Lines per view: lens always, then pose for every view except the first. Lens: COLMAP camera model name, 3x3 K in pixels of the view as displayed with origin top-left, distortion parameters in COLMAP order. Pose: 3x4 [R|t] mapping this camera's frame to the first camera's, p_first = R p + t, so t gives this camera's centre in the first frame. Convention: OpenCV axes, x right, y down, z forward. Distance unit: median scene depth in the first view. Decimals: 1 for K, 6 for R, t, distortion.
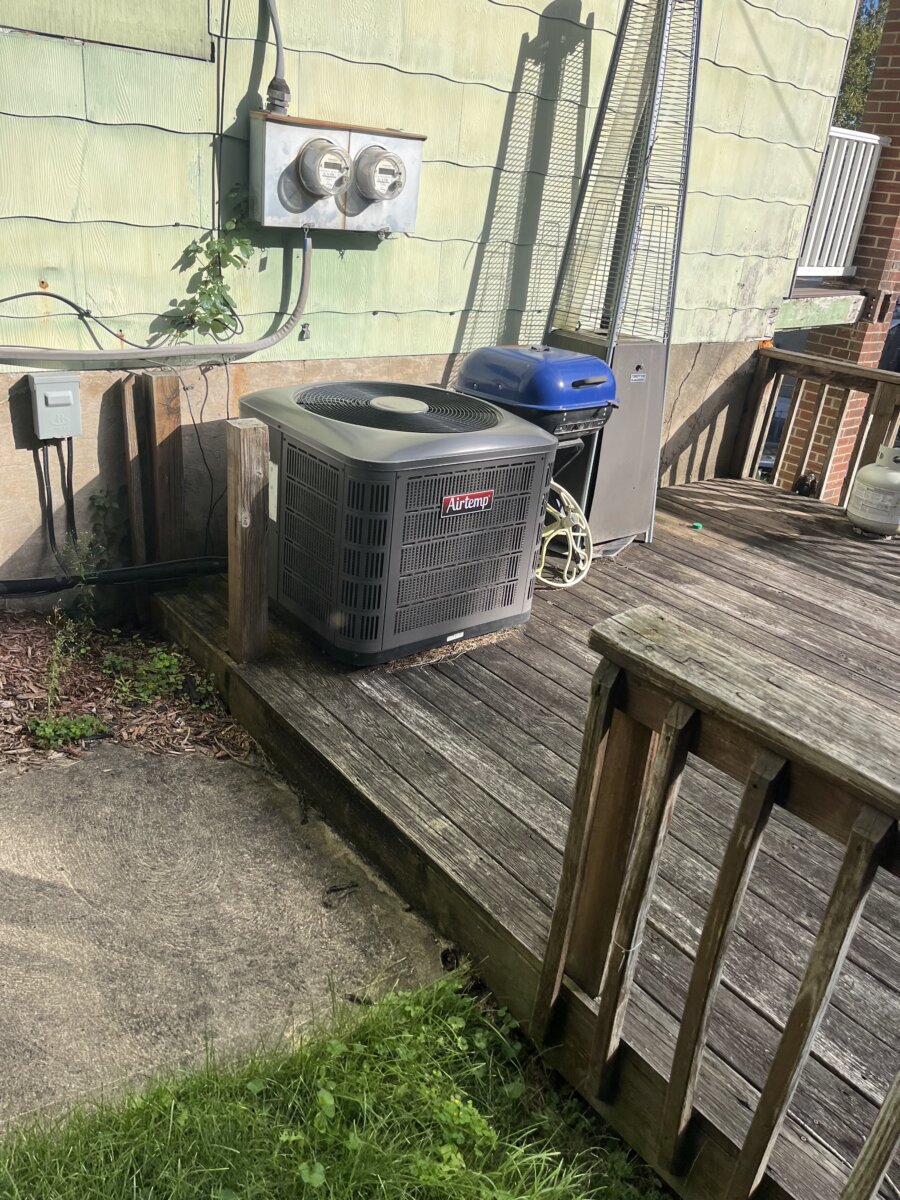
lens RADIAL K [[899.2, 0, 459.0], [0, 899.2, 599.0], [0, 0, 1]] dist [0.050105, -0.078970]
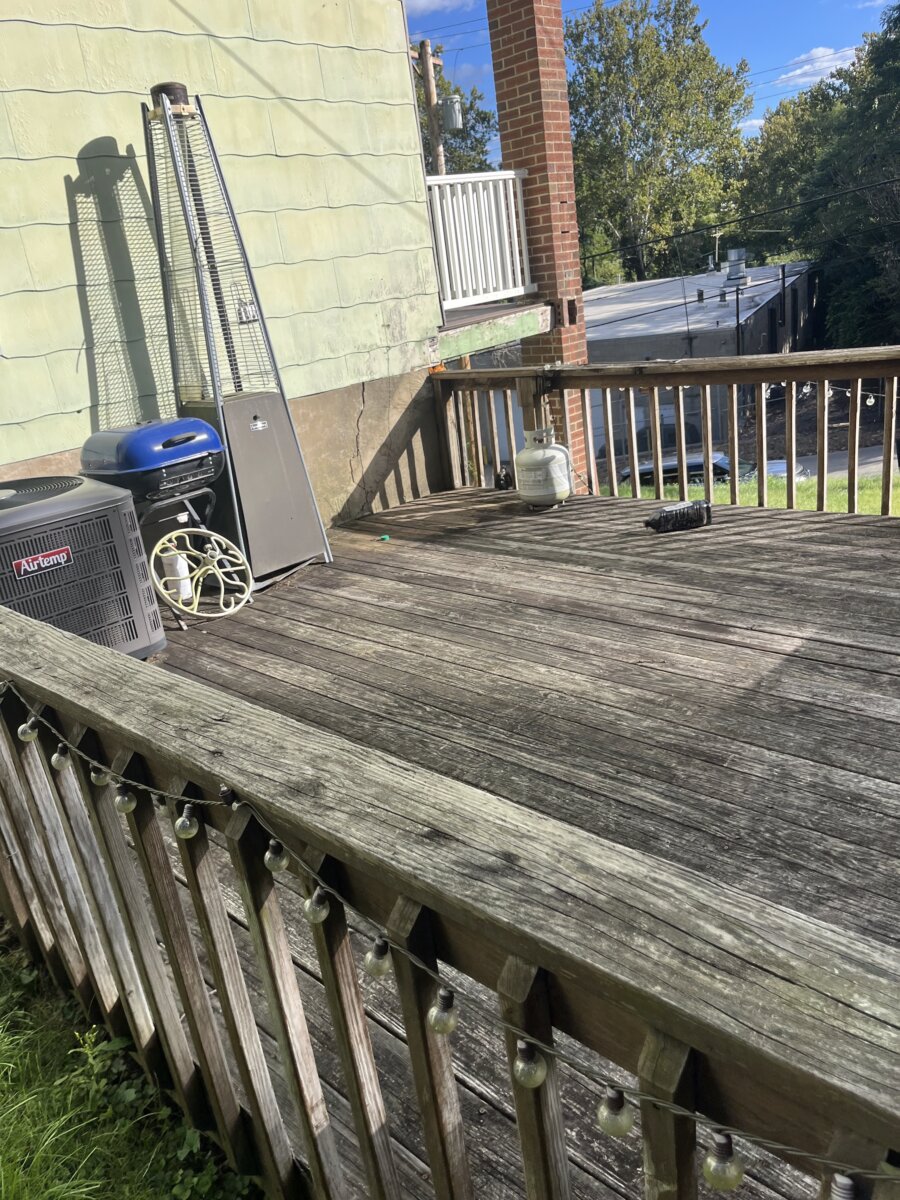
lens RADIAL K [[899.2, 0, 447.9], [0, 899.2, 592.2], [0, 0, 1]] dist [0.050105, -0.078970]
pose [[0.967670, -0.248899, 0.040794, 0.282404], [0.251534, 0.964253, -0.083348, 0.099128], [-0.018590, 0.090914, 0.995685, -0.112113]]
